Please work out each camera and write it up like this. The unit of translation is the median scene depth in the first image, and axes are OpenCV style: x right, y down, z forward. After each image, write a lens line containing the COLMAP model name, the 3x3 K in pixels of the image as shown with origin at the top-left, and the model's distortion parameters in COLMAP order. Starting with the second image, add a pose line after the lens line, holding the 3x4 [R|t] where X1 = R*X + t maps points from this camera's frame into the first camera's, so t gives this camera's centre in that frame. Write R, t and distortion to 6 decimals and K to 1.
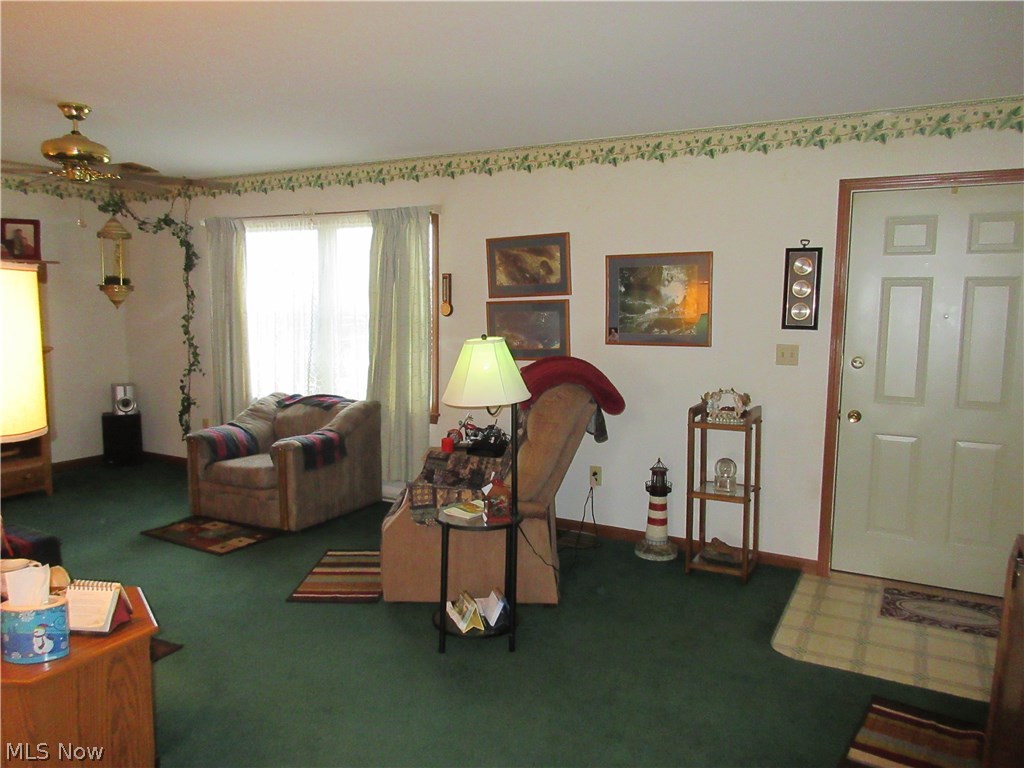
lens RADIAL K [[764.9, 0, 512.0], [0, 764.9, 384.0], [0, 0, 1]] dist [0.002115, 0.008889]
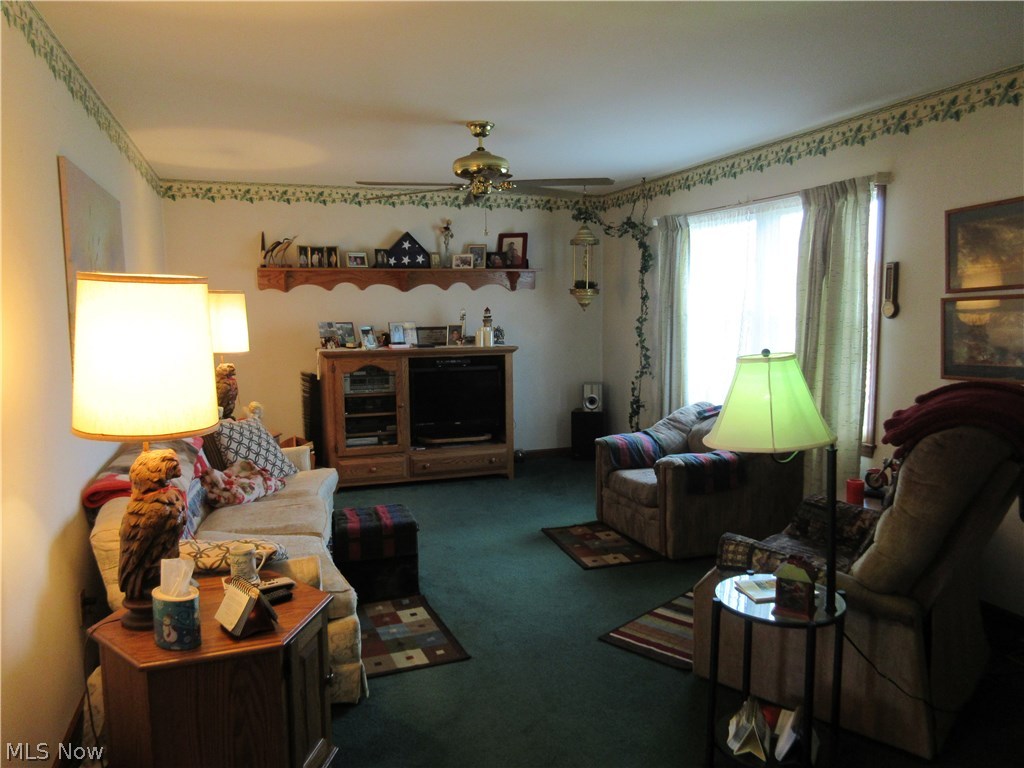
lens RADIAL K [[764.9, 0, 512.0], [0, 764.9, 384.0], [0, 0, 1]] dist [0.002115, 0.008889]
pose [[0.734575, 0.056412, -0.676178, 0.153841], [-0.055528, 0.998193, 0.022953, -0.020103], [0.676251, 0.020686, 0.736380, 0.187364]]
